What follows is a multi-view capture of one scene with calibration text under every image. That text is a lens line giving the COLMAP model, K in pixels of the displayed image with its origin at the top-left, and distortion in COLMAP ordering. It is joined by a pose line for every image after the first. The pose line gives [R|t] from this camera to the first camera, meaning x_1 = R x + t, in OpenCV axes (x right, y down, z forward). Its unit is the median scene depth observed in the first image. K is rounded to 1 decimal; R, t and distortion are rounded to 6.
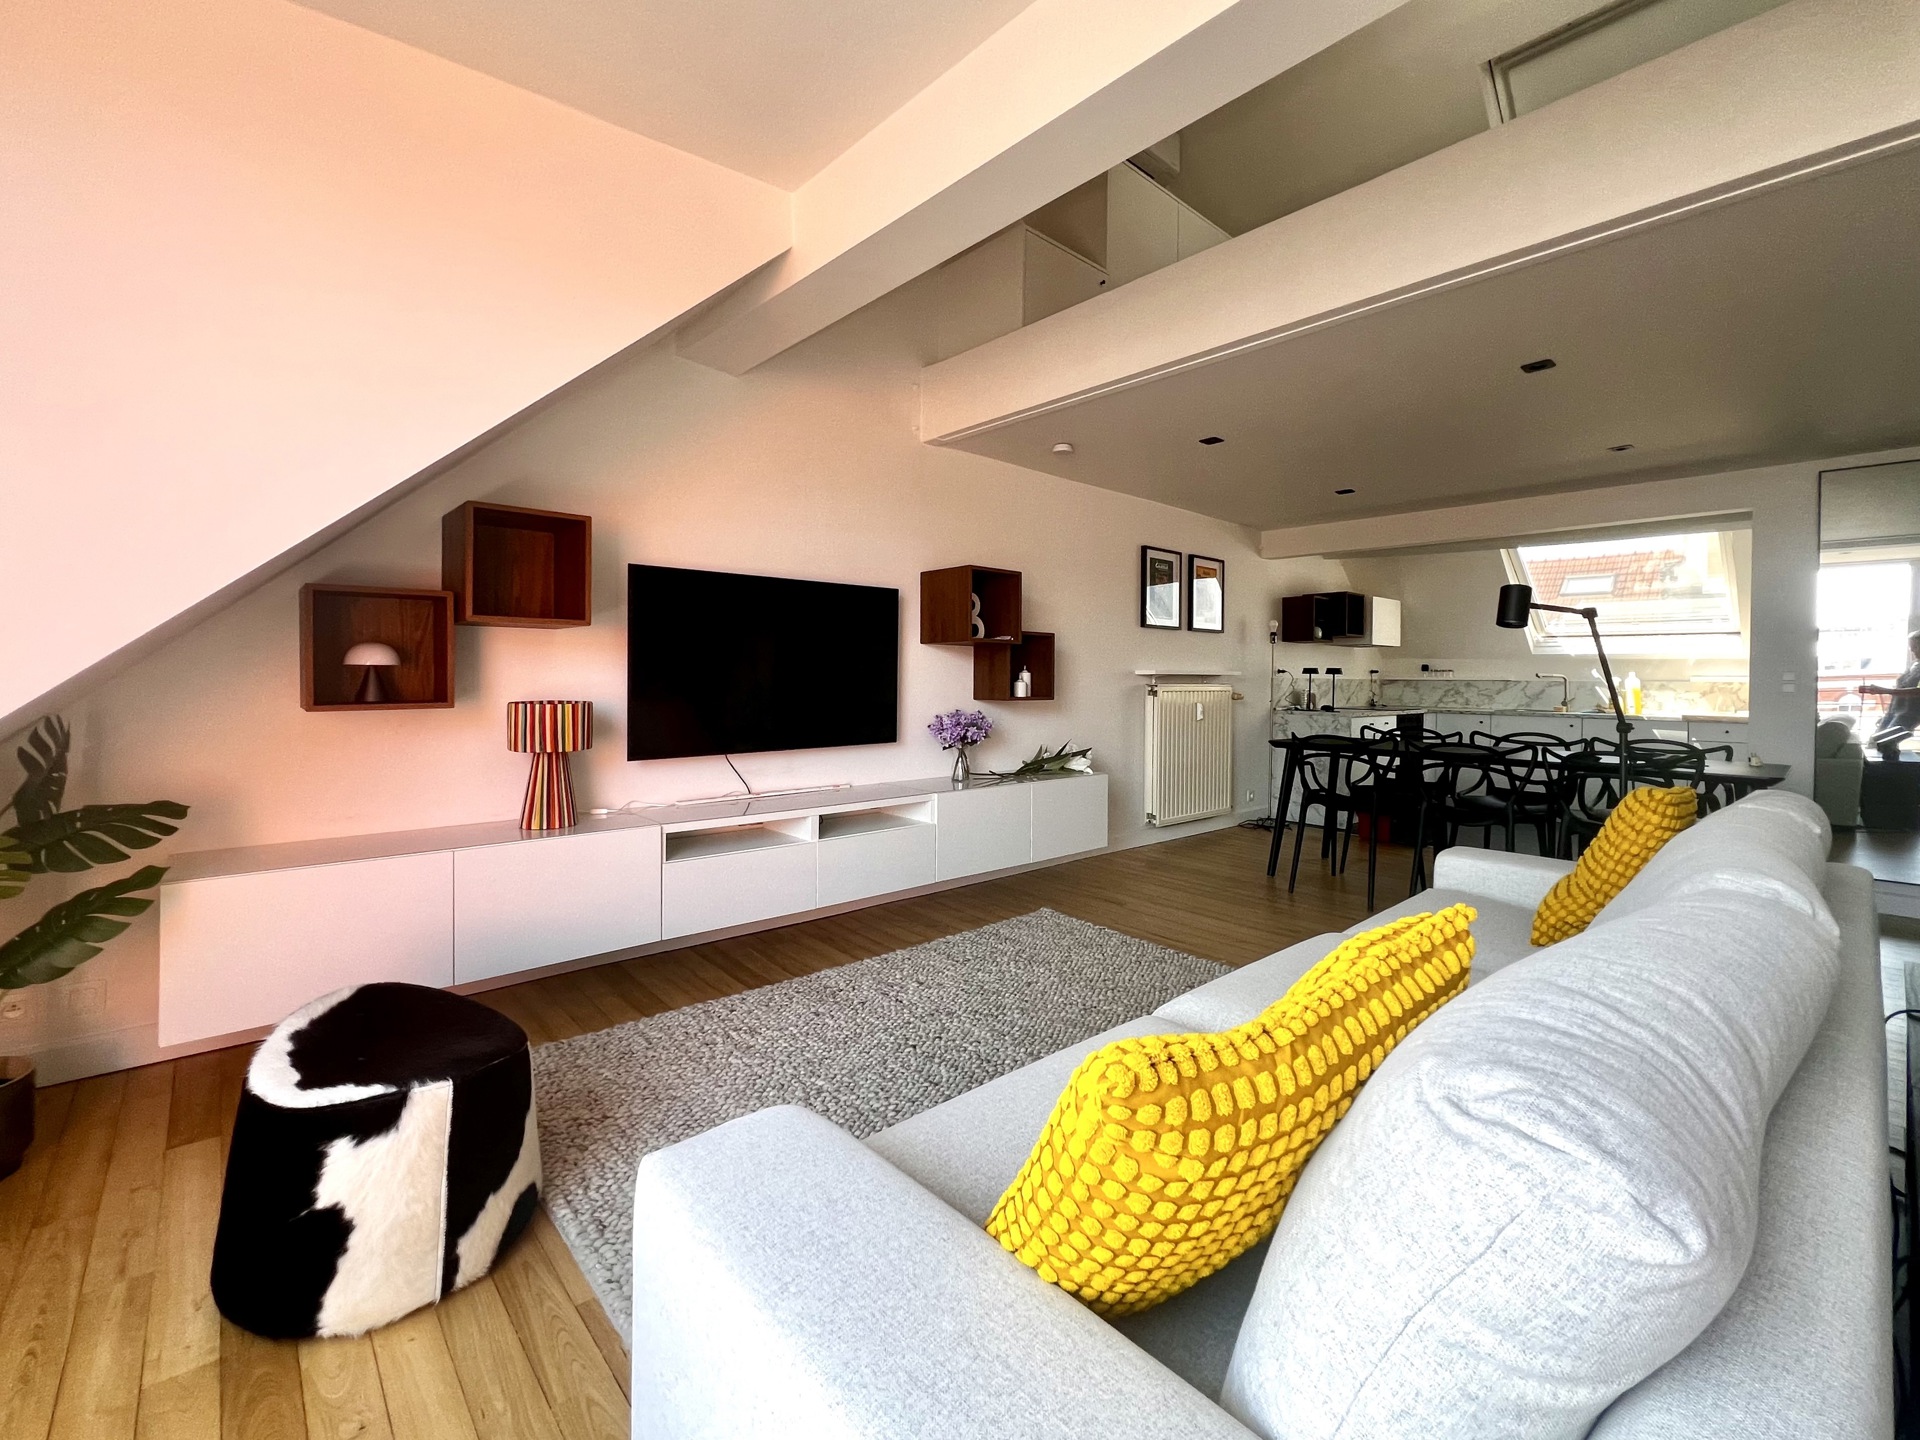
lens RADIAL K [[831.8, 0, 962.5], [0, 831.8, 684.2], [0, 0, 1]] dist [0.001344, 0.000182]
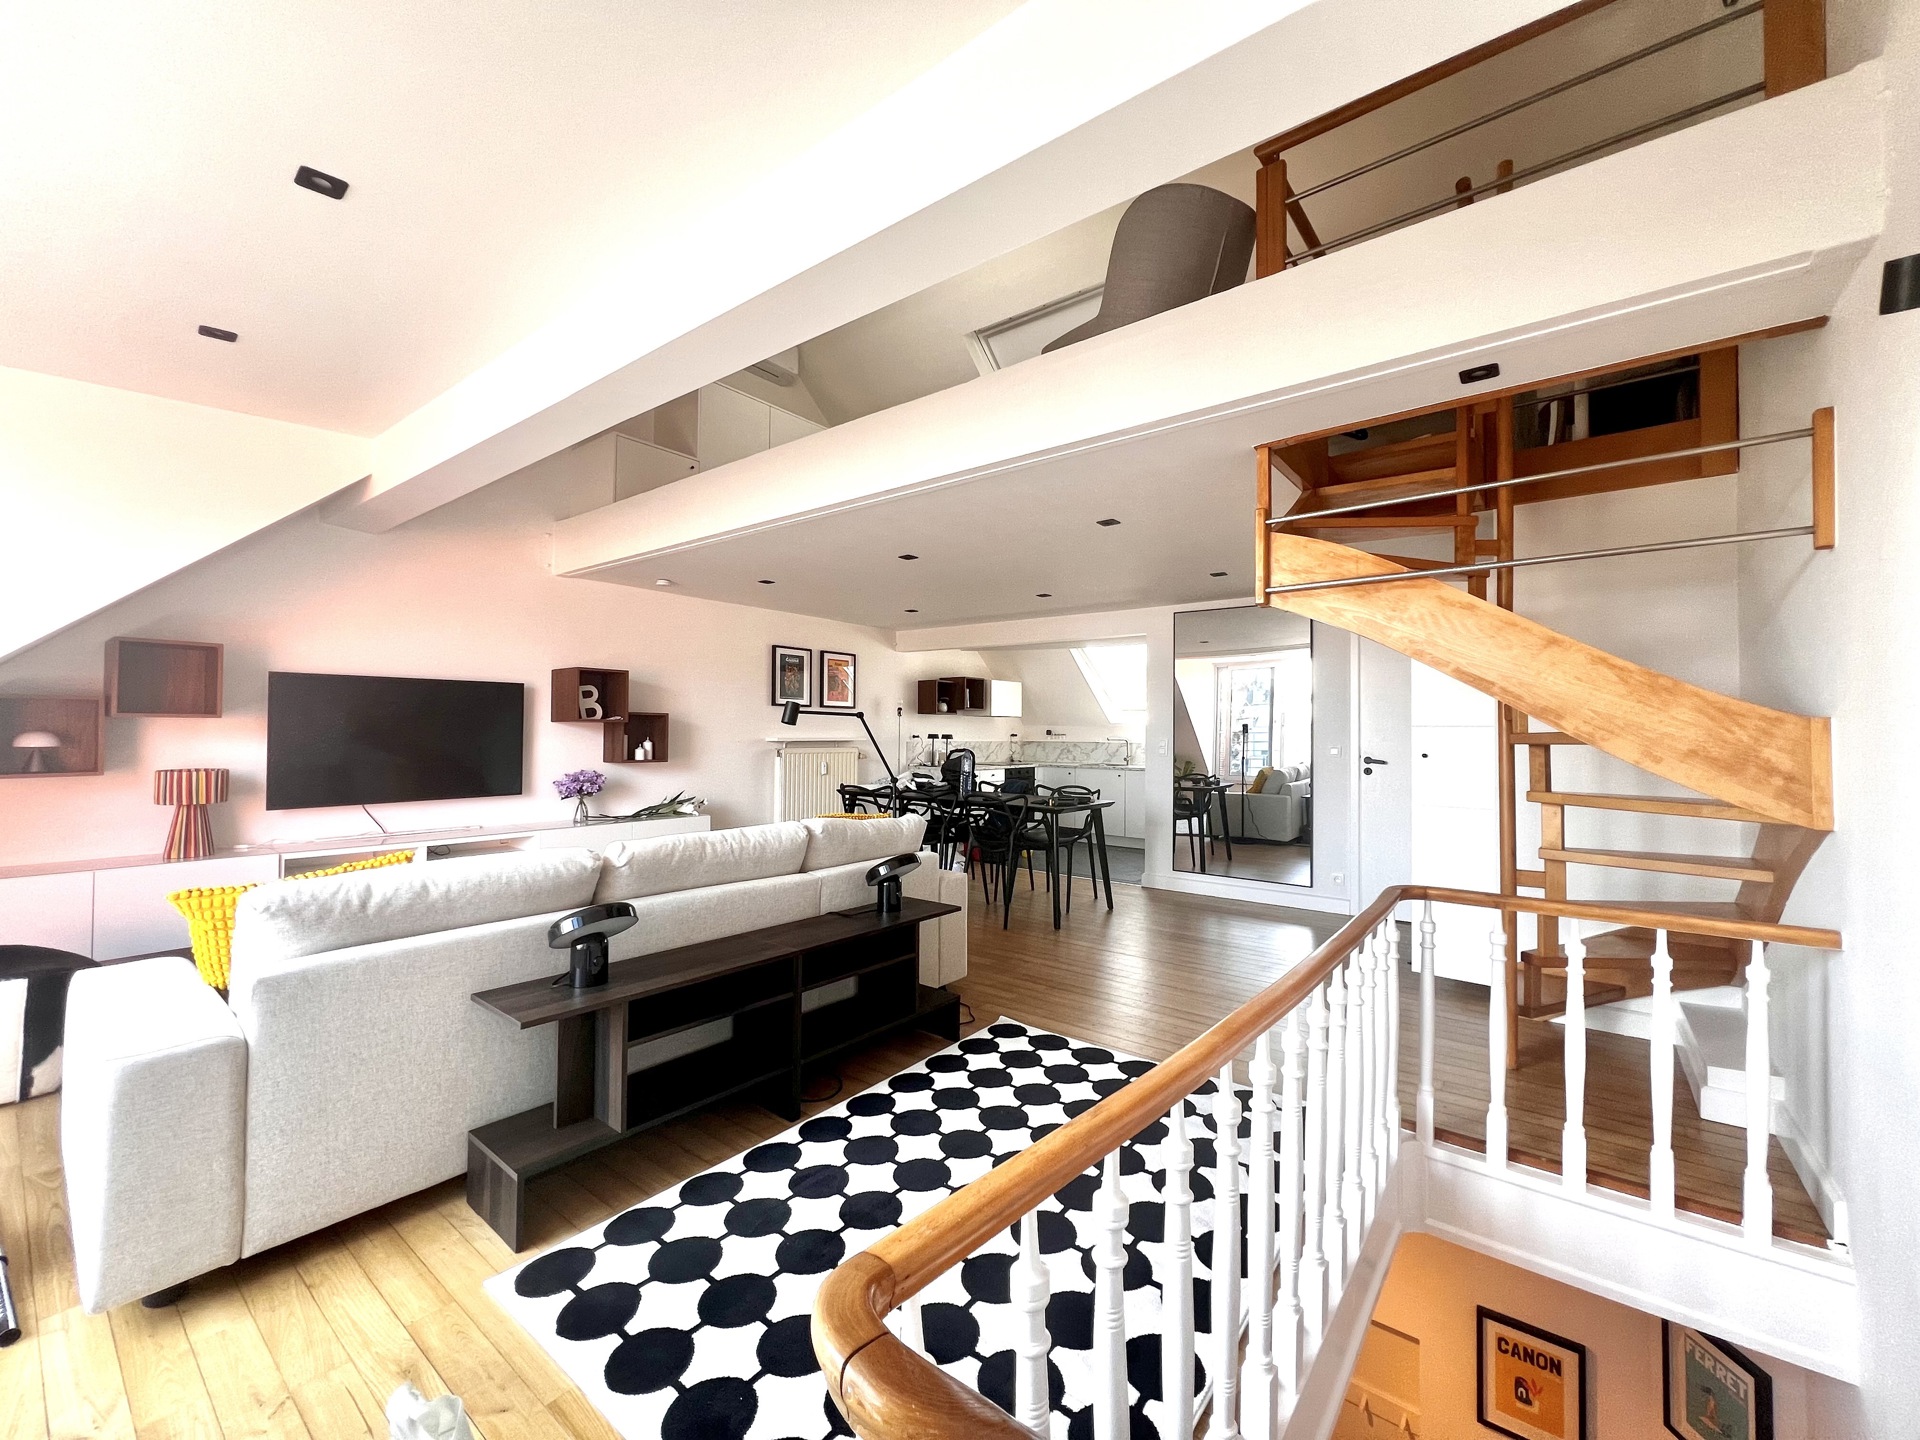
lens RADIAL K [[784.9, 0, 969.1], [0, 784.9, 717.3], [0, 0, 1]] dist [0.000018, 0.000023]
pose [[0.986452, 0.001892, 0.164037, 0.415366], [0.002475, 0.999648, -0.026413, -0.020489], [-0.164029, 0.026461, 0.986101, -0.386819]]
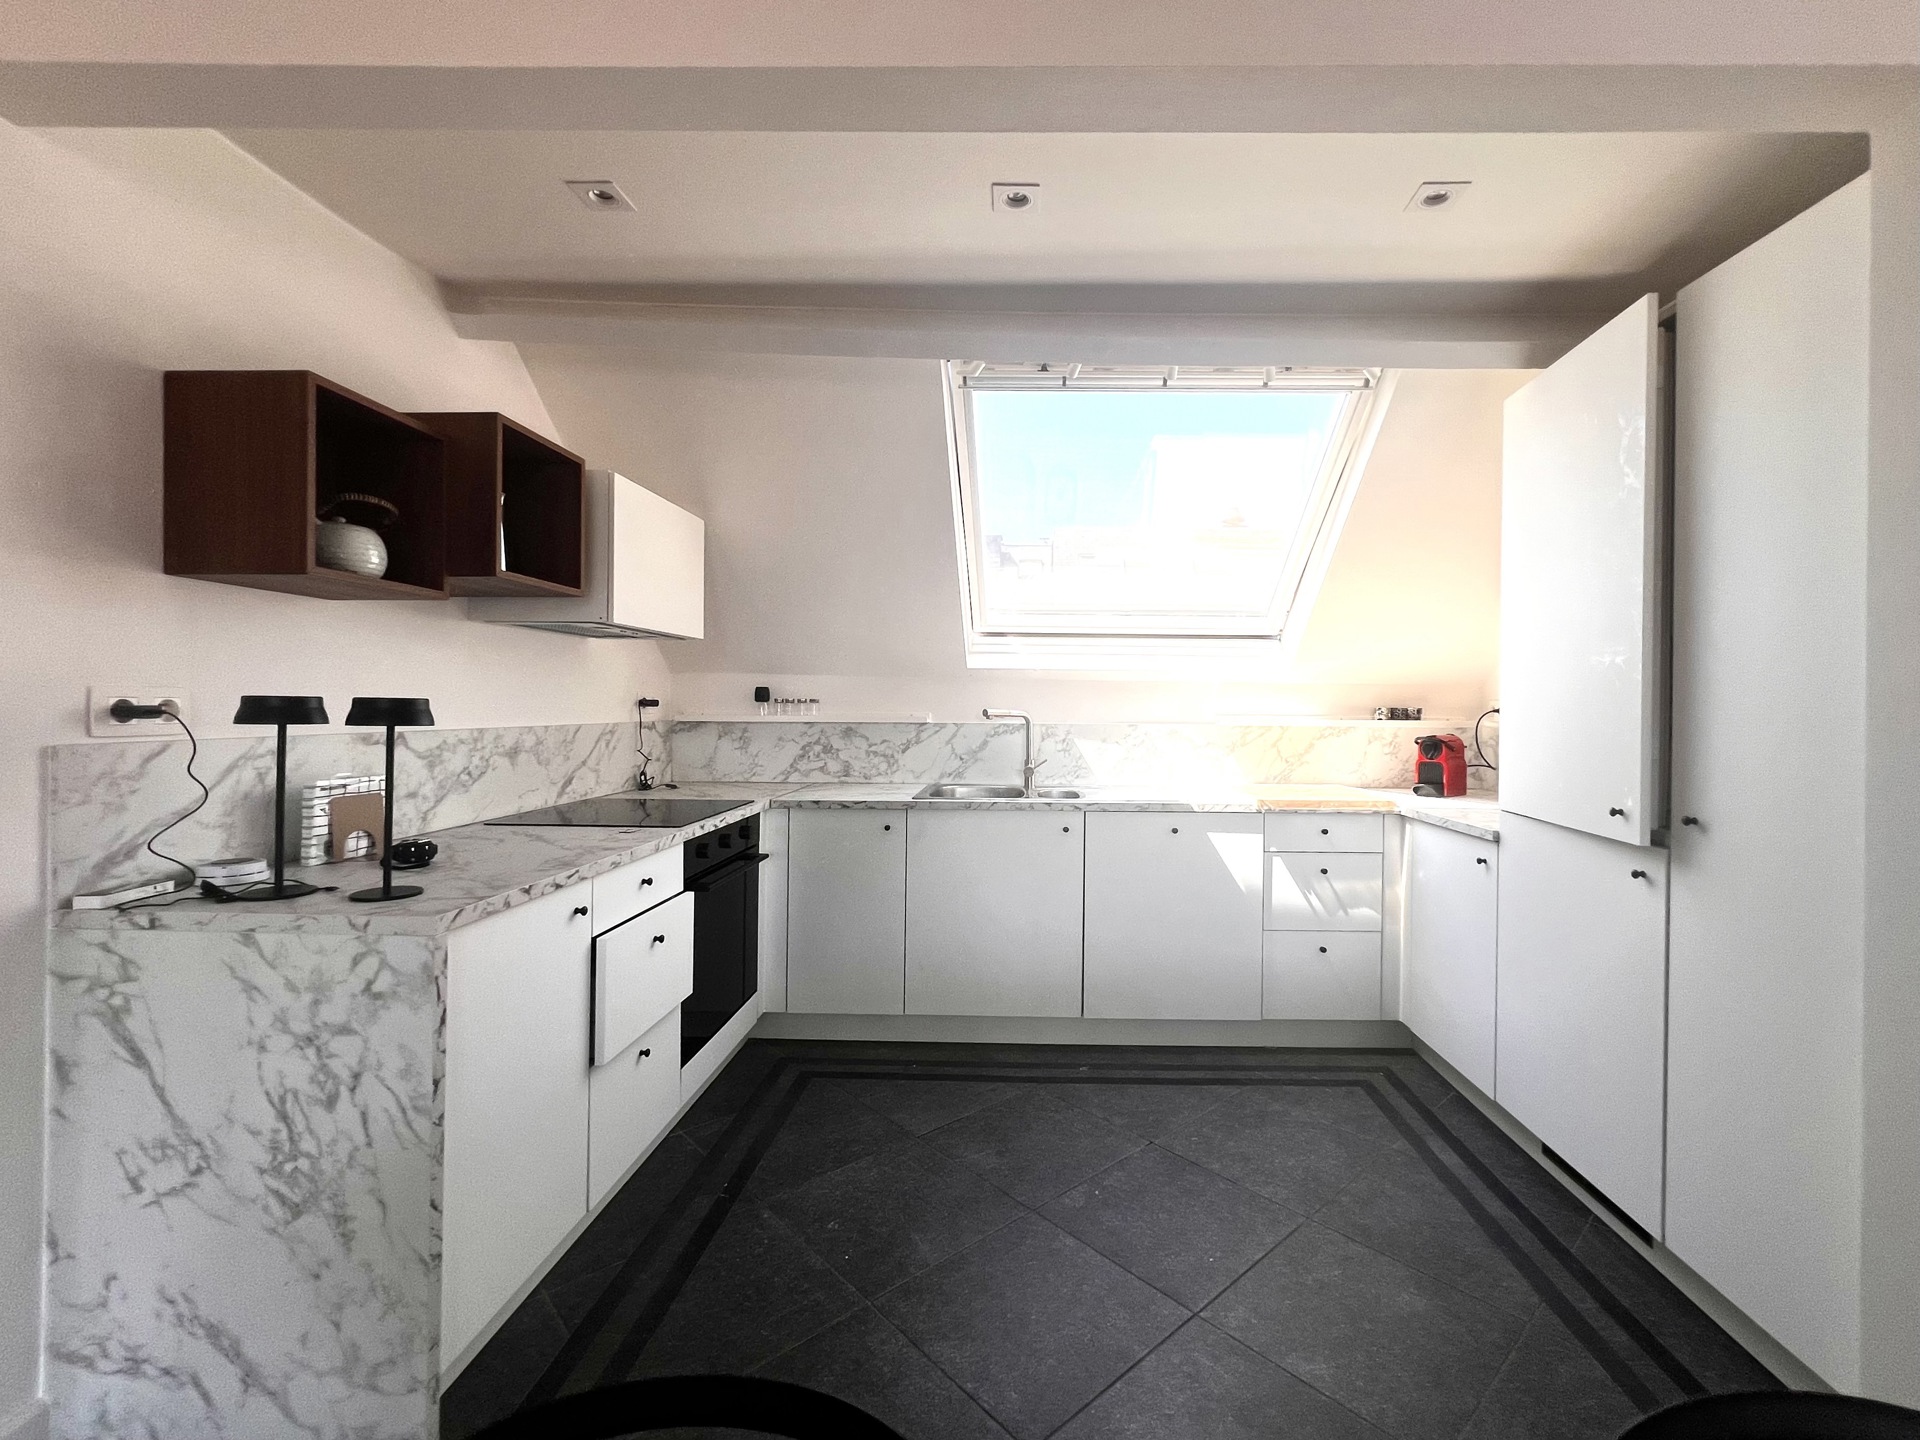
lens RADIAL K [[825.8, 0, 1024.2], [0, 825.8, 701.3], [0, 0, 1]] dist [-0.001321, -0.000092]
pose [[0.683121, -0.000118, 0.730306, 0.608604], [0.003244, 0.999991, -0.002872, -0.026375], [-0.730298, 0.004331, 0.683115, 1.101995]]
